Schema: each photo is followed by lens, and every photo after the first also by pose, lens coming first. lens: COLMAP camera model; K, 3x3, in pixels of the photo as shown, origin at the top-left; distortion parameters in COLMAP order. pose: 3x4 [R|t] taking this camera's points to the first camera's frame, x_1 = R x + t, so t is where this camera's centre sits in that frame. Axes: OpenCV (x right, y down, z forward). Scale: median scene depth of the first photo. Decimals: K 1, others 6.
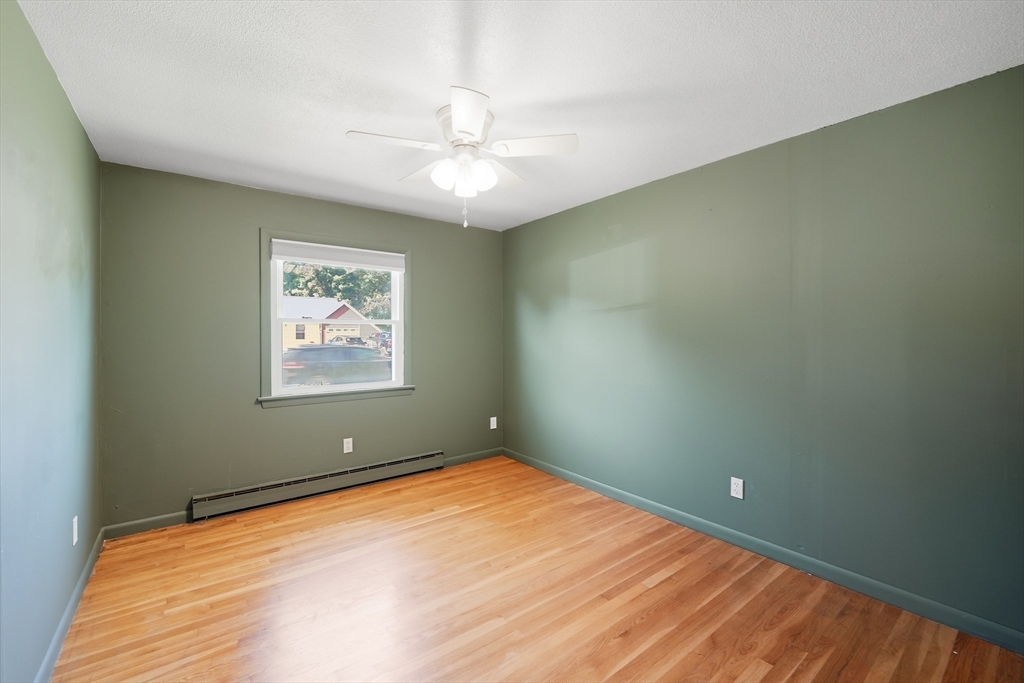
lens RADIAL K [[420.8, 0, 511.1], [0, 420.8, 335.1], [0, 0, 1]] dist [-0.007350, -0.000843]
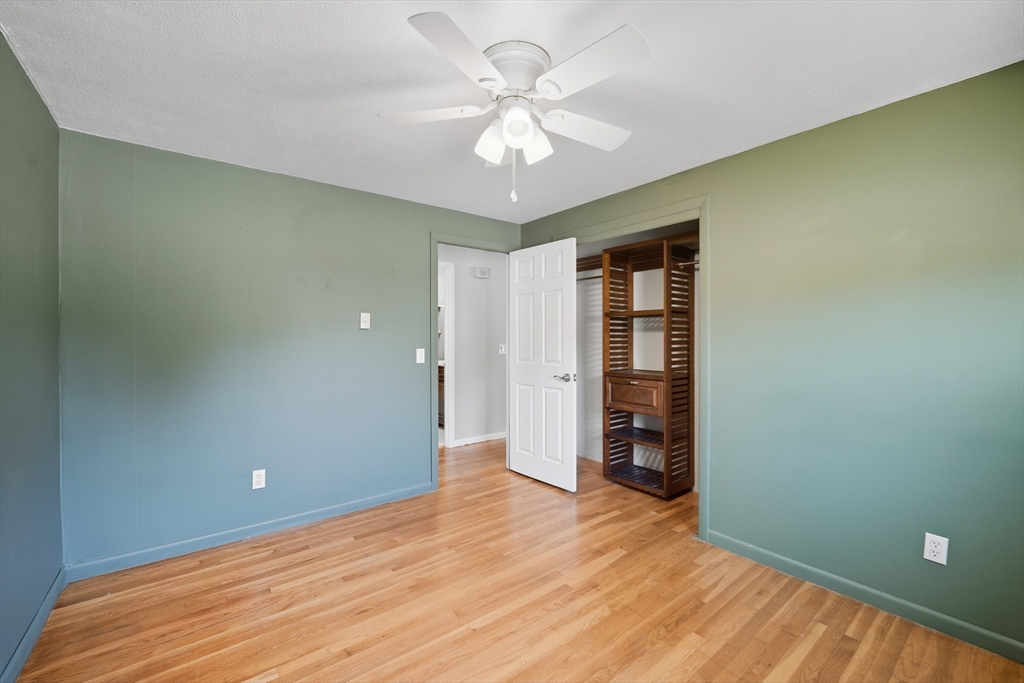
lens RADIAL K [[420.8, 0, 511.1], [0, 420.8, 335.1], [0, 0, 1]] dist [-0.007350, -0.000843]
pose [[-0.999800, 0.001629, -0.019927, -0.065317], [0.001578, 0.999996, 0.002546, -0.006632], [0.019931, 0.002514, -0.999798, 1.379556]]
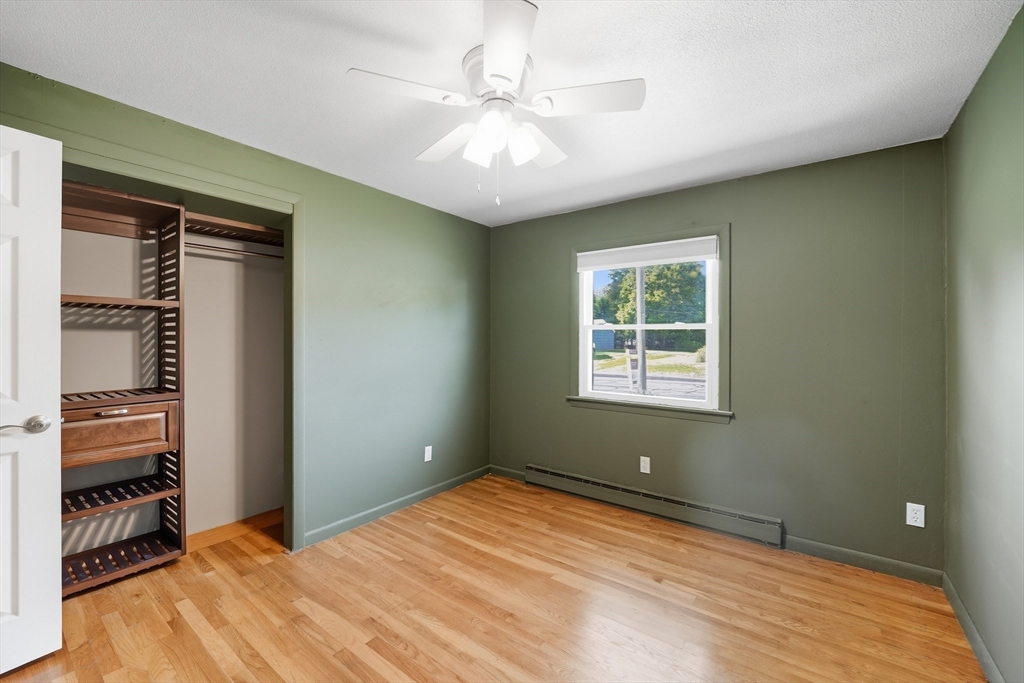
lens RADIAL K [[420.8, 0, 511.1], [0, 420.8, 335.1], [0, 0, 1]] dist [-0.007350, -0.000843]
pose [[0.275888, -0.000903, -0.961189, 0.509631], [-0.009737, 0.999946, -0.003734, -0.010604], [0.961141, 0.010389, 0.275864, 0.611252]]
